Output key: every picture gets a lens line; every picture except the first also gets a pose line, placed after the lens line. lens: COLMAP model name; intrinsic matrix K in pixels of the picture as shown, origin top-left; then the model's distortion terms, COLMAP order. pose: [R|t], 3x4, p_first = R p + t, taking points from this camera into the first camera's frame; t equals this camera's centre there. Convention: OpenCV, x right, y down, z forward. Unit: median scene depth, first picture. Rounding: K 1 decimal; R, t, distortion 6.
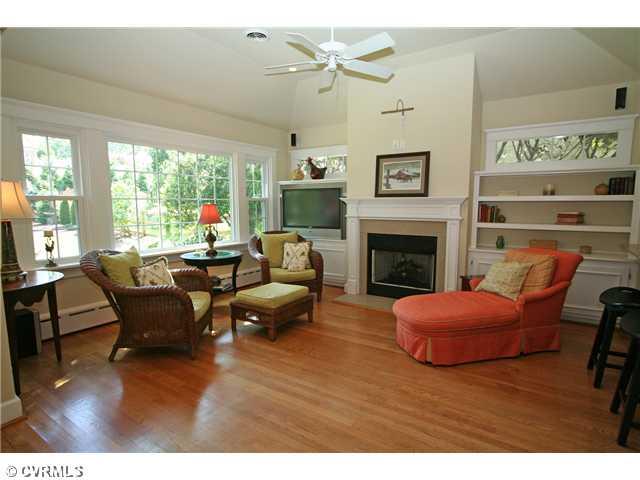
lens RADIAL K [[345.8, 0, 317.6], [0, 345.8, 239.9], [0, 0, 1]] dist [-0.008675, -0.002596]
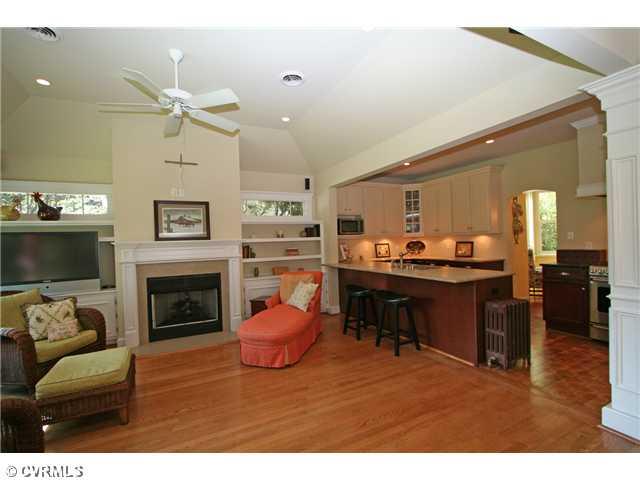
lens RADIAL K [[292.3, 0, 317.0], [0, 292.3, 244.4], [0, 0, 1]] dist [-0.017640, 0.000710]
pose [[0.498105, -0.020810, 0.866867, -0.353880], [0.125938, 0.990848, -0.048579, -0.015117], [-0.857922, 0.133368, 0.496167, 0.195490]]
